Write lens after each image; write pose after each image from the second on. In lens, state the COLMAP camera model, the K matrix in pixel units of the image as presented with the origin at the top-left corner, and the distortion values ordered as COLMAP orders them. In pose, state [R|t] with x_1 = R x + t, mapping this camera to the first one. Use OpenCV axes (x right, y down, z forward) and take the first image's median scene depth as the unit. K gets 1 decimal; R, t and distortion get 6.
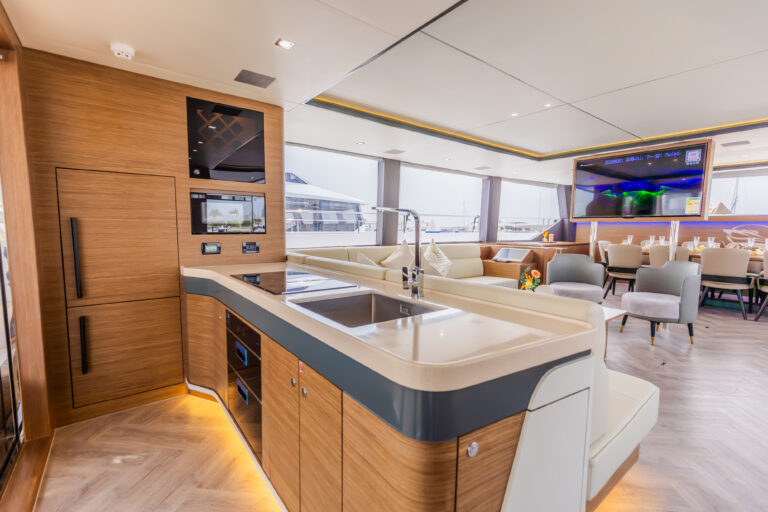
lens RADIAL K [[343.5, 0, 381.7], [0, 343.5, 258.7], [0, 0, 1]] dist [-0.001509, -0.000028]
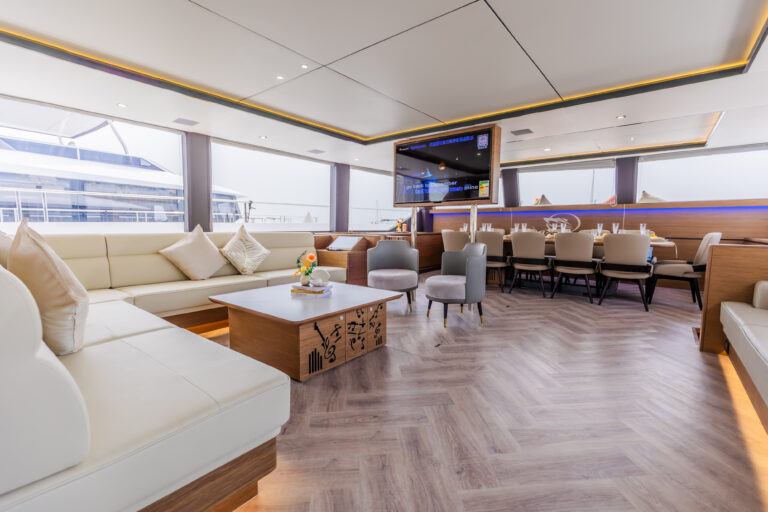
lens RADIAL K [[343.5, 0, 381.7], [0, 343.5, 258.7], [0, 0, 1]] dist [-0.001509, -0.000028]
pose [[0.972750, -0.024617, 0.230546, 0.275373], [0.023839, 0.999697, 0.006157, 0.031145], [-0.230628, -0.000493, 0.973042, 0.050988]]
